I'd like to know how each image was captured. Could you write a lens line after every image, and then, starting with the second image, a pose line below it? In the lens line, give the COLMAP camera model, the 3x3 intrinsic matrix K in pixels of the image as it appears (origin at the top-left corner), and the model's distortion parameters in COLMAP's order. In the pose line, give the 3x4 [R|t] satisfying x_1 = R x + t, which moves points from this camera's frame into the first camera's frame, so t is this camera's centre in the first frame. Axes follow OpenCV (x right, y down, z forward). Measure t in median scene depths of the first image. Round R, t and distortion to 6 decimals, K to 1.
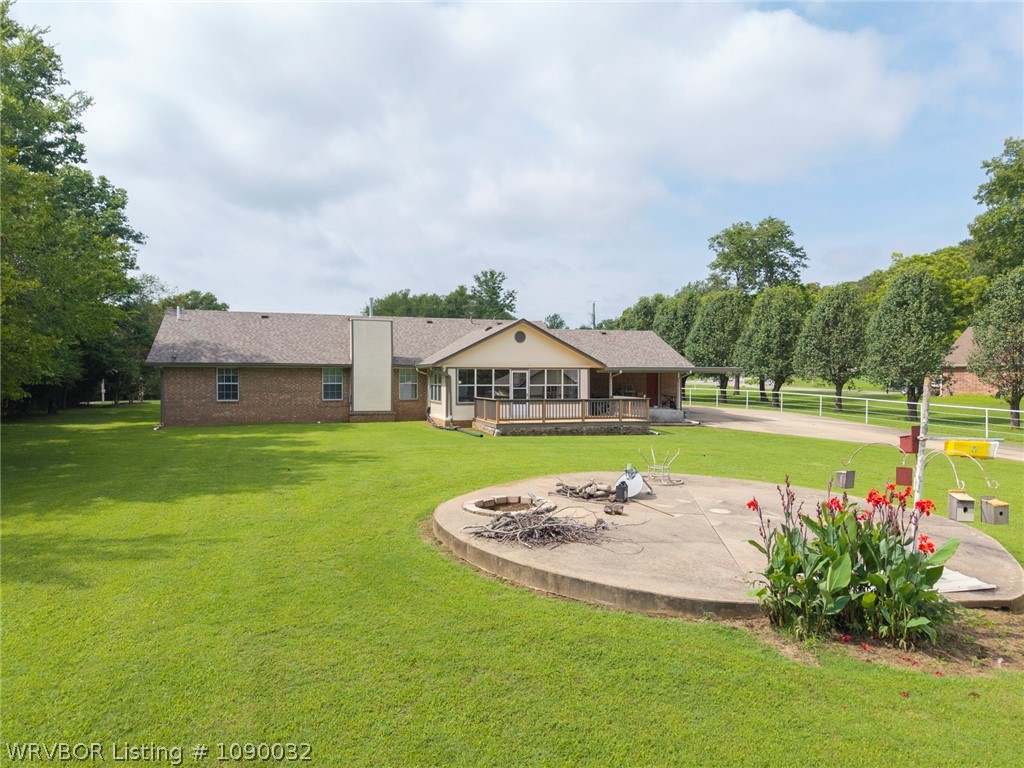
lens RADIAL K [[686.9, 0, 523.0], [0, 686.9, 385.9], [0, 0, 1]] dist [0.003611, -0.005162]
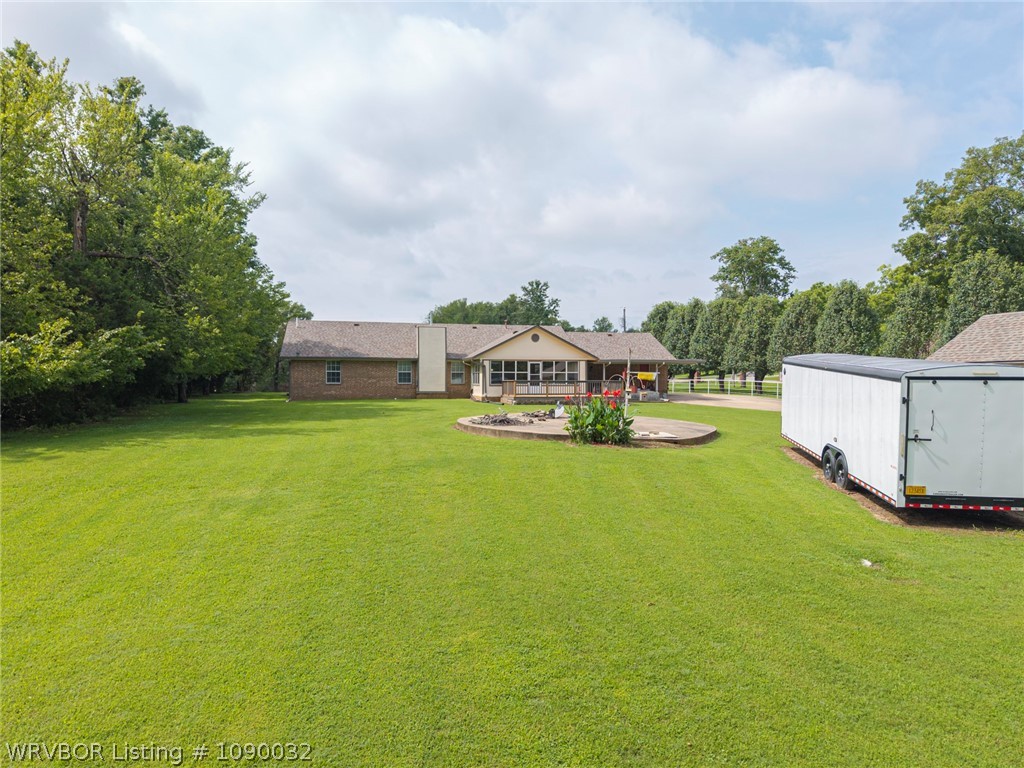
lens RADIAL K [[686.9, 0, 504.0], [0, 686.9, 380.6], [0, 0, 1]] dist [0.003611, -0.005162]
pose [[0.993119, 0.001116, -0.117102, 0.085500], [-0.002572, 0.999921, -0.012287, 0.029457], [0.117079, 0.012504, 0.993044, -0.354357]]
